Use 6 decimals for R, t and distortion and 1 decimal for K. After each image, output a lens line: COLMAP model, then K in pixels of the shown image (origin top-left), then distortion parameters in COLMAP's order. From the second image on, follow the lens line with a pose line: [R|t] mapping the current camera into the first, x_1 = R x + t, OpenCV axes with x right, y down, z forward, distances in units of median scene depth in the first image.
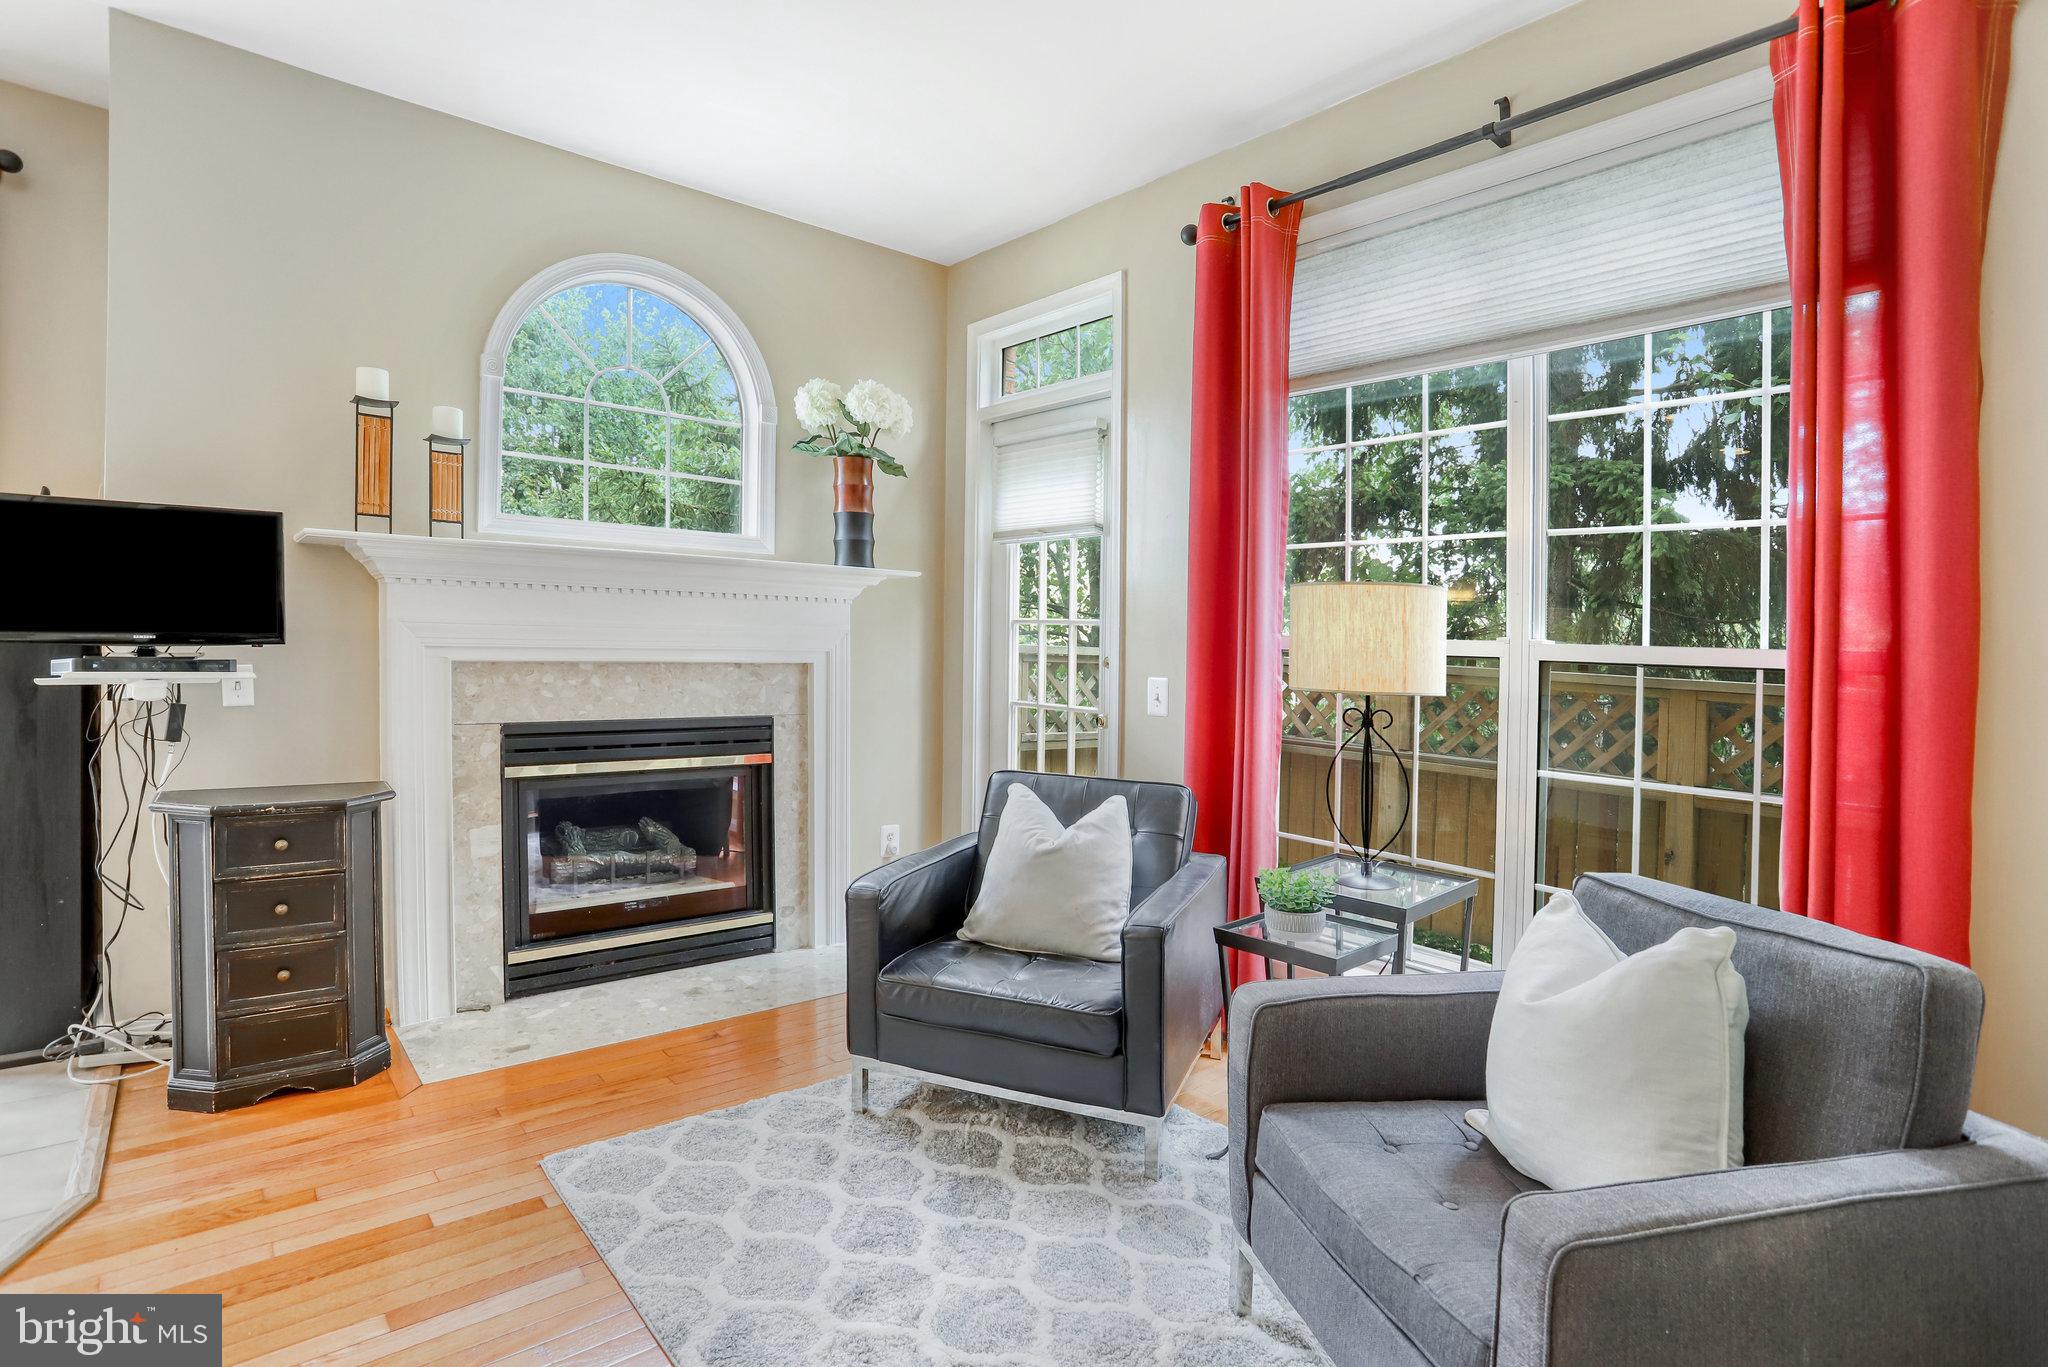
lens RADIAL K [[1018.7, 0, 1027.2], [0, 1018.7, 650.9], [0, 0, 1]] dist [-0.053684, 0.023817]
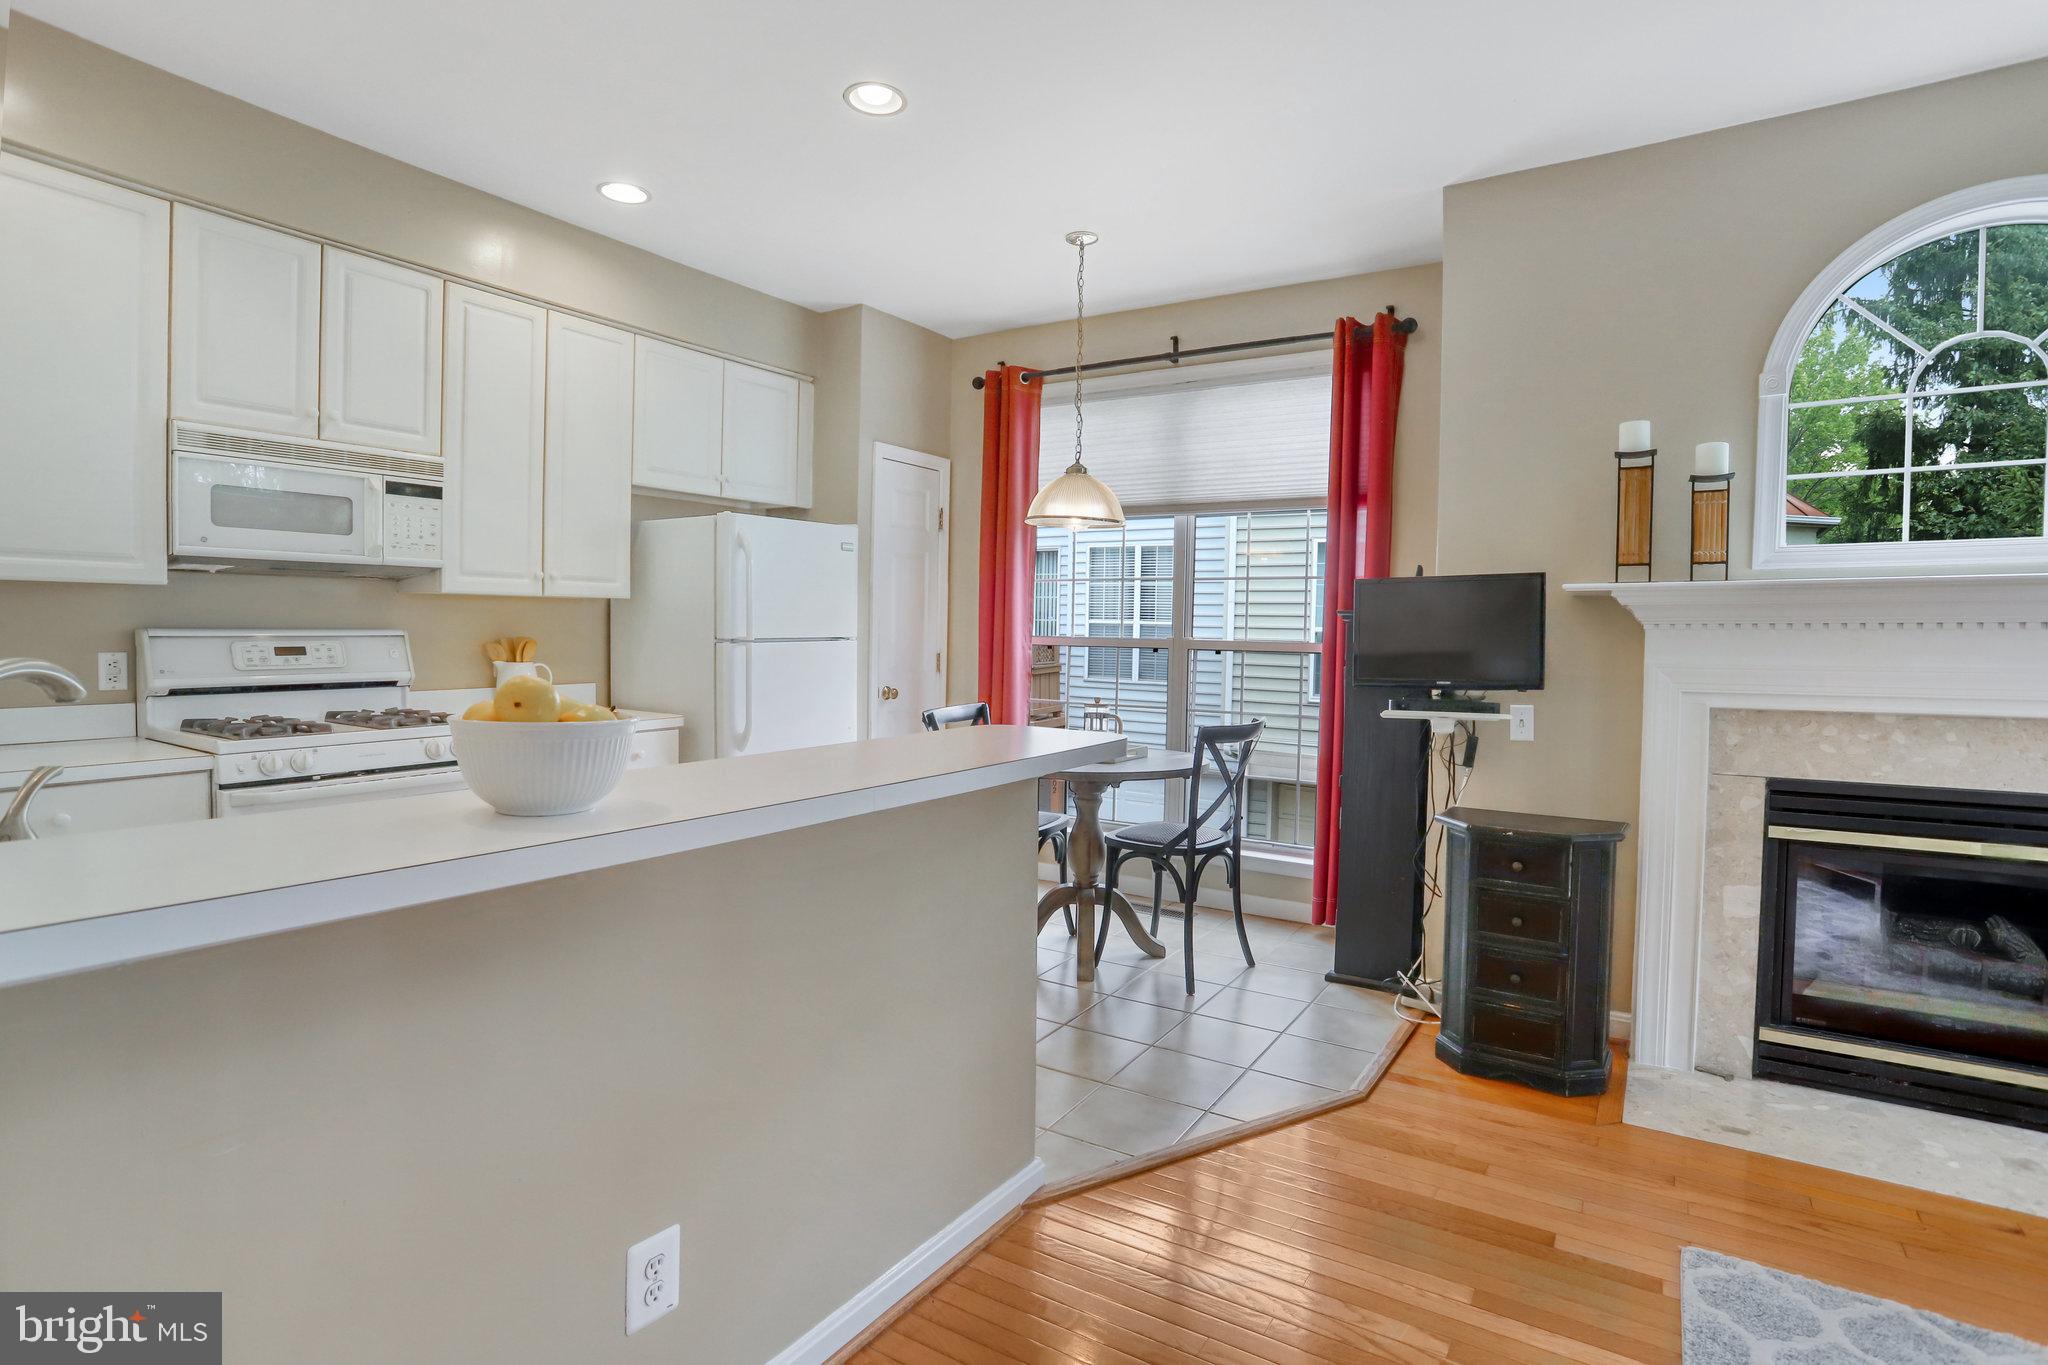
lens RADIAL K [[1016.1, 0, 1026.6], [0, 1016.1, 701.8], [0, 0, 1]] dist [-0.048447, 0.022916]
pose [[0.296821, 0.030517, -0.954445, 0.152478], [-0.005554, 0.999527, 0.030231, -0.022195], [0.954917, -0.003672, 0.296850, 0.093551]]
